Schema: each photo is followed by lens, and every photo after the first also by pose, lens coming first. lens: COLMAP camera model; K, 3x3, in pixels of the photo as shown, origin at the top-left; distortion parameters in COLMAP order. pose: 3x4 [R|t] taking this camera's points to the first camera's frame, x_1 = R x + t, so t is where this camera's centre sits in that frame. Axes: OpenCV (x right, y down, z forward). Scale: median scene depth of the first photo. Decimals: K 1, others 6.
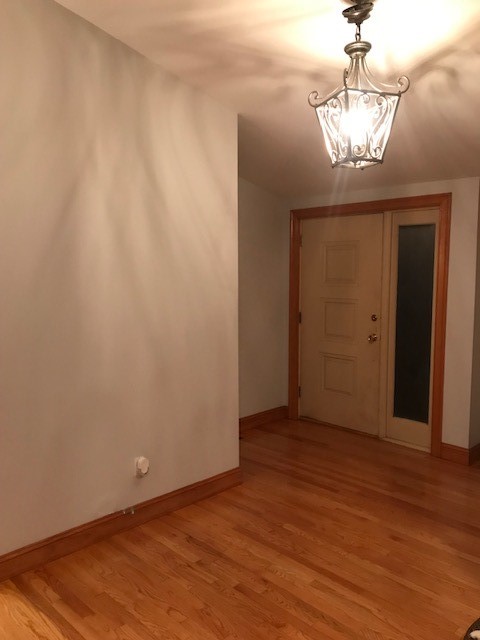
lens RADIAL K [[515.8, 0, 261.5], [0, 515.8, 322.6], [0, 0, 1]] dist [0.039489, -0.076098]
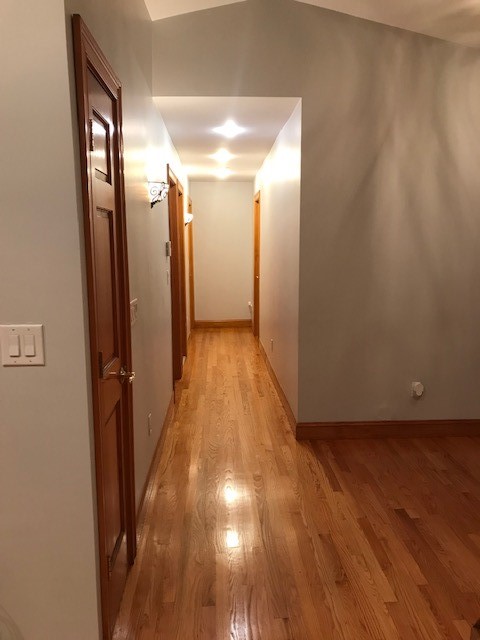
lens RADIAL K [[532.6, 0, 240.0], [0, 532.6, 320.0], [0, 0, 1]] dist [0.000482, -0.005157]
pose [[0.723265, 0.094314, -0.684100, 0.331632], [-0.059351, 0.995454, 0.074491, 0.051678], [0.688015, -0.013275, 0.725575, -0.200271]]
